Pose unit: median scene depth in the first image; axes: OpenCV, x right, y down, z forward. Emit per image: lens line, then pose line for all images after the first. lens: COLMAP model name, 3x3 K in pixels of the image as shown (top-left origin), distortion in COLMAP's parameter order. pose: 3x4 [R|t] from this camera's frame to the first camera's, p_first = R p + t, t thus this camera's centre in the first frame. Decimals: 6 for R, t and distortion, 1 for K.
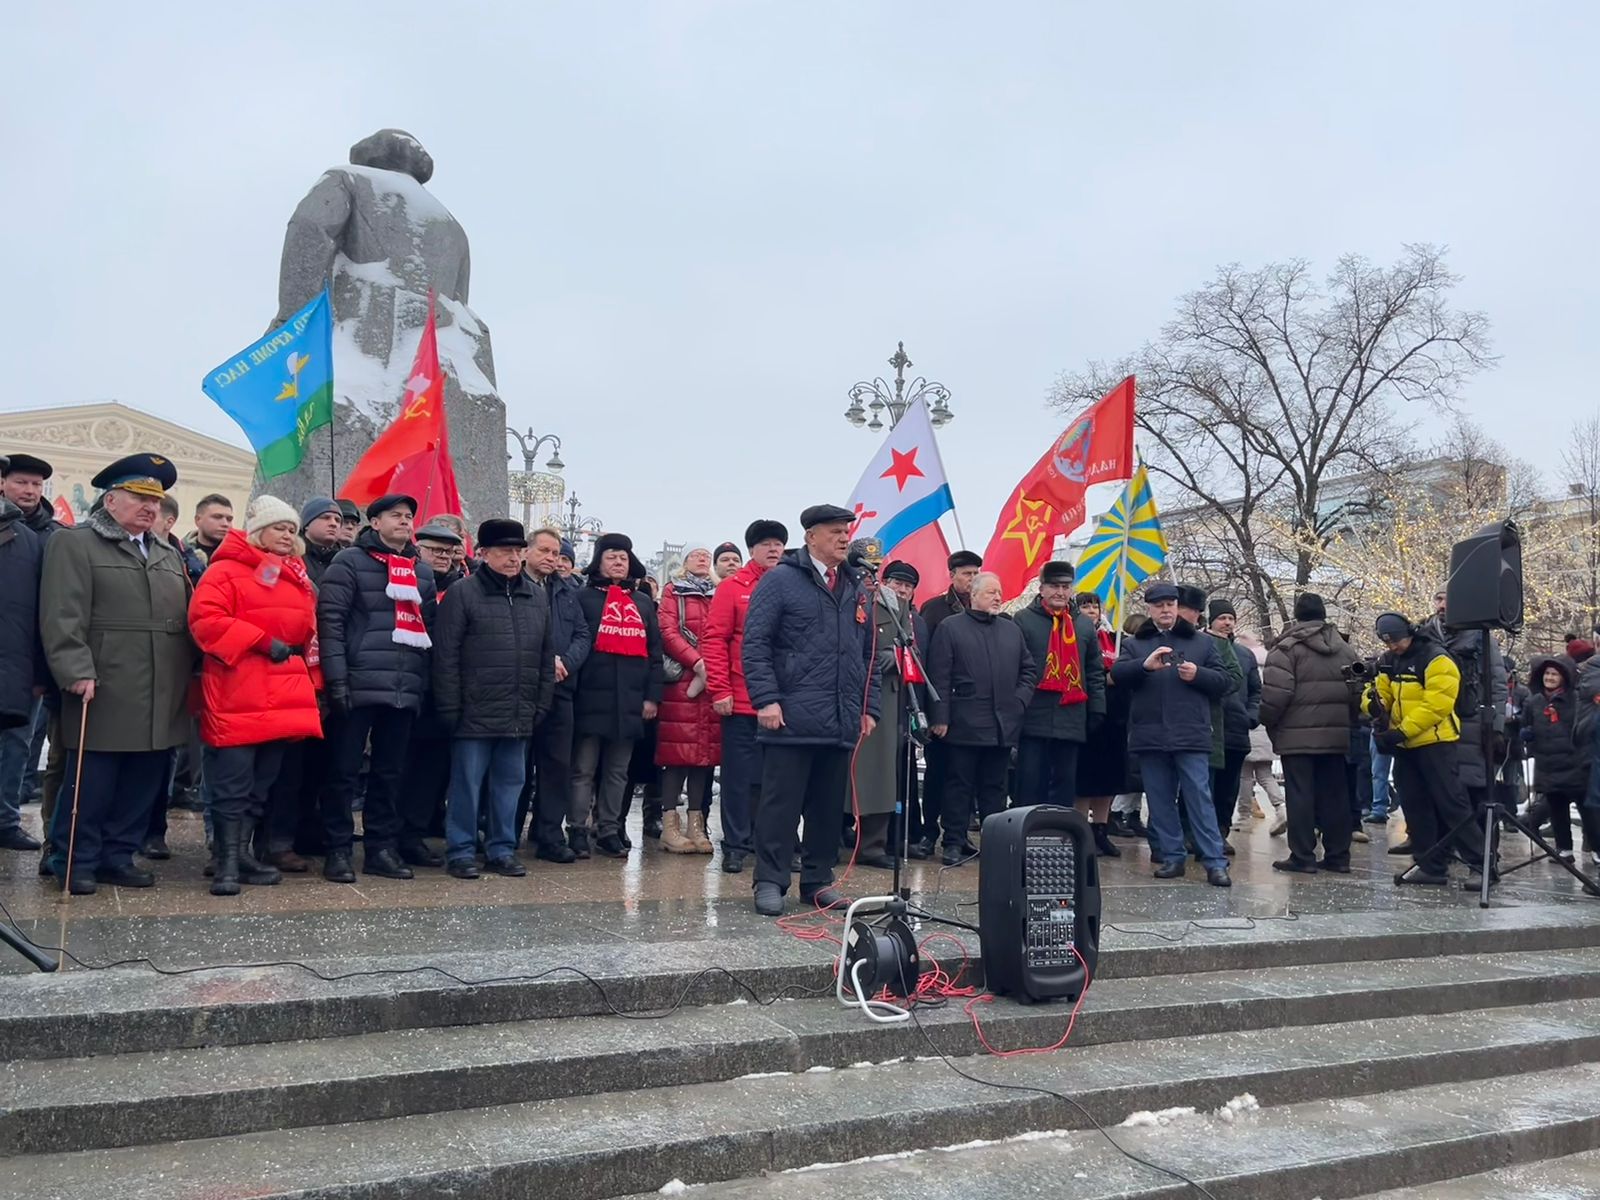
lens RADIAL K [[1336.3, 0, 799.7], [0, 1336.3, 578.5], [0, 0, 1]] dist [0.036525, -0.000621]
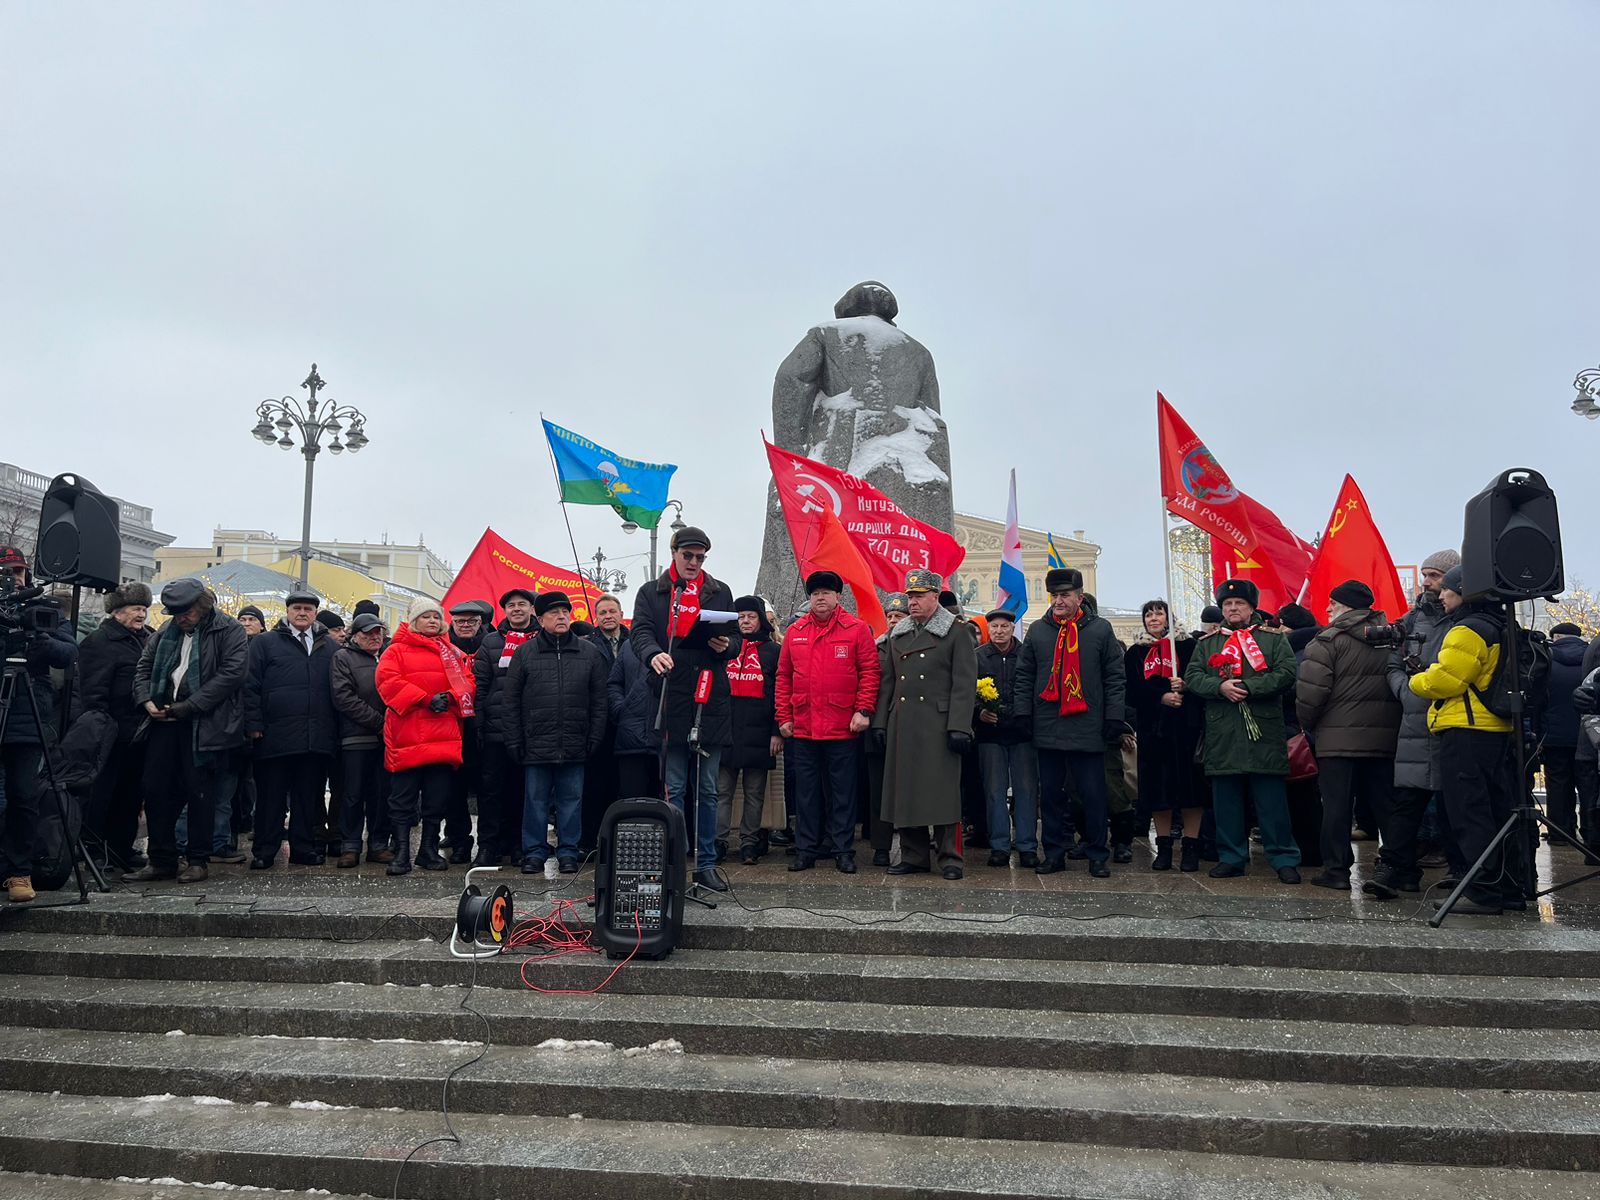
lens RADIAL K [[1213.1, 0, 800.0], [0, 1213.1, 600.0], [0, 0, 1]] dist [0.035485, -0.005739]
pose [[0.797047, -0.107756, -0.594226, 0.867873], [0.090222, 0.994157, -0.059261, 0.060622], [0.597140, -0.006378, 0.802112, 0.175555]]
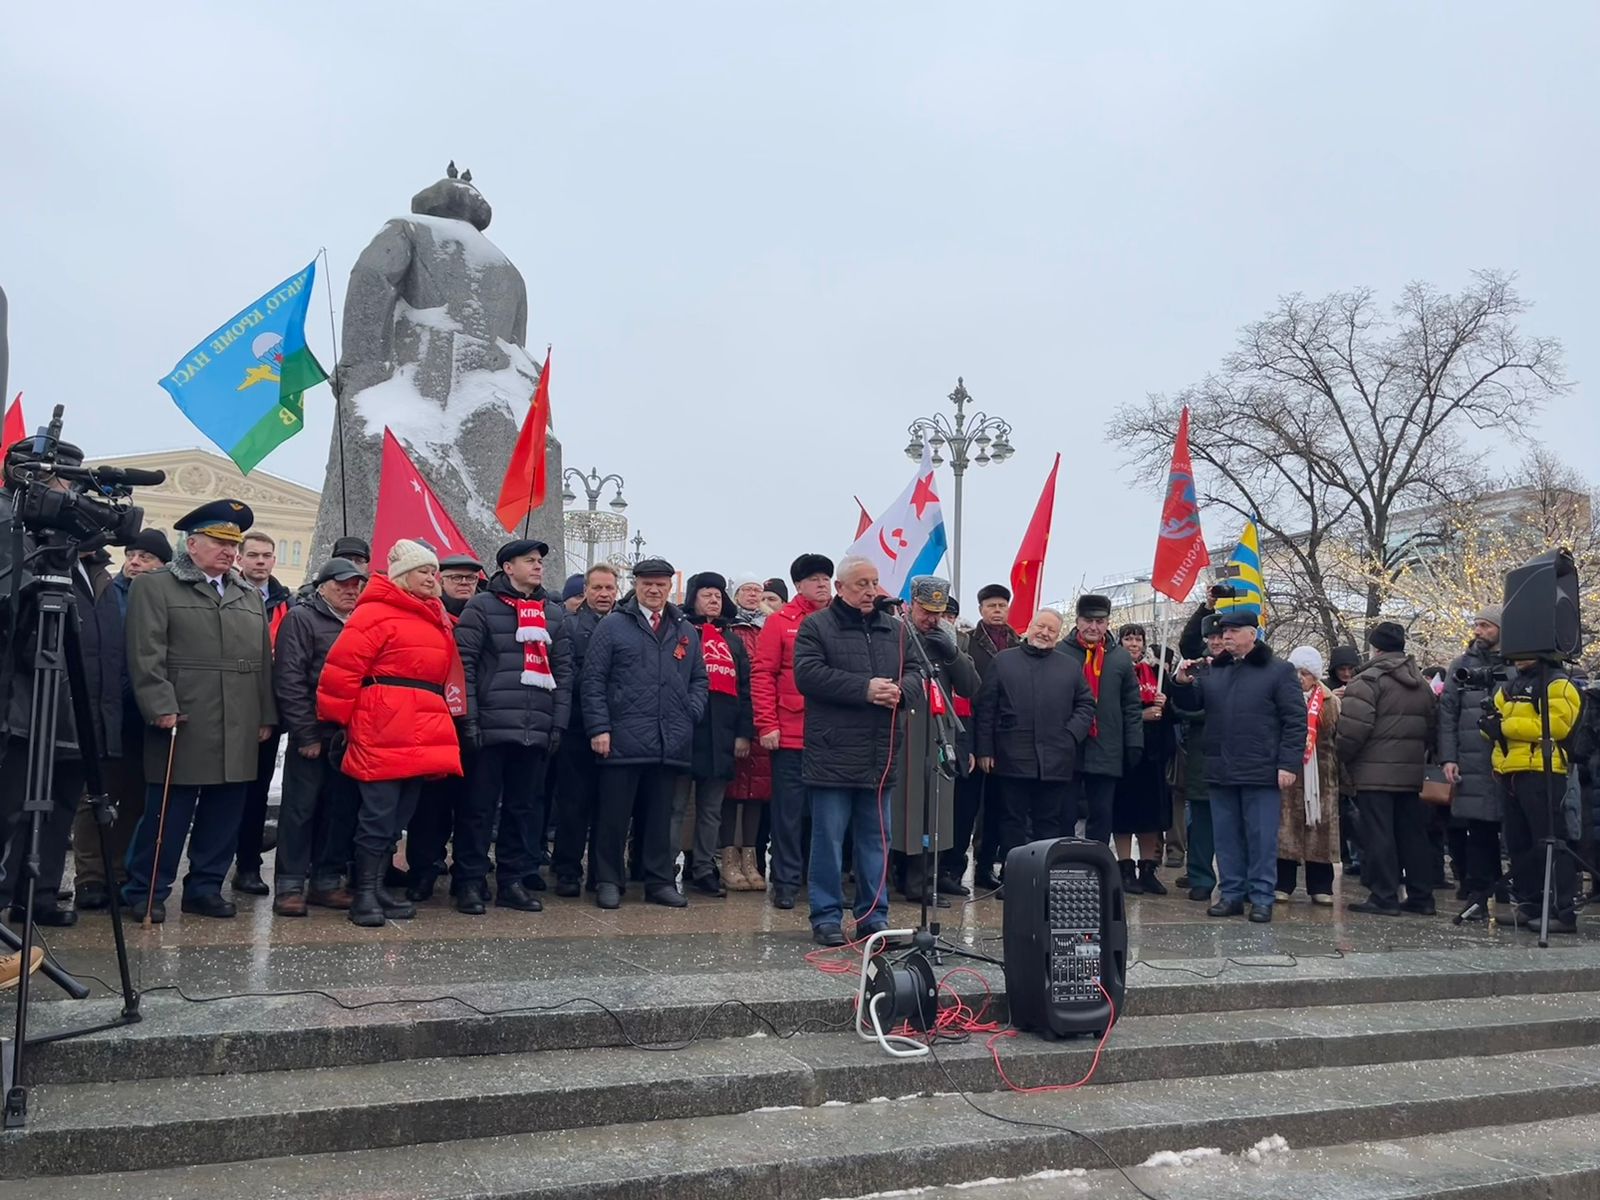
lens RADIAL K [[1336.3, 0, 799.7], [0, 1336.3, 578.5], [0, 0, 1]] dist [0.036525, -0.000621]
pose [[0.998733, -0.008142, -0.049661, 0.031153], [0.006766, 0.999590, -0.027809, 0.003539], [0.049867, 0.027438, 0.998379, -0.003255]]
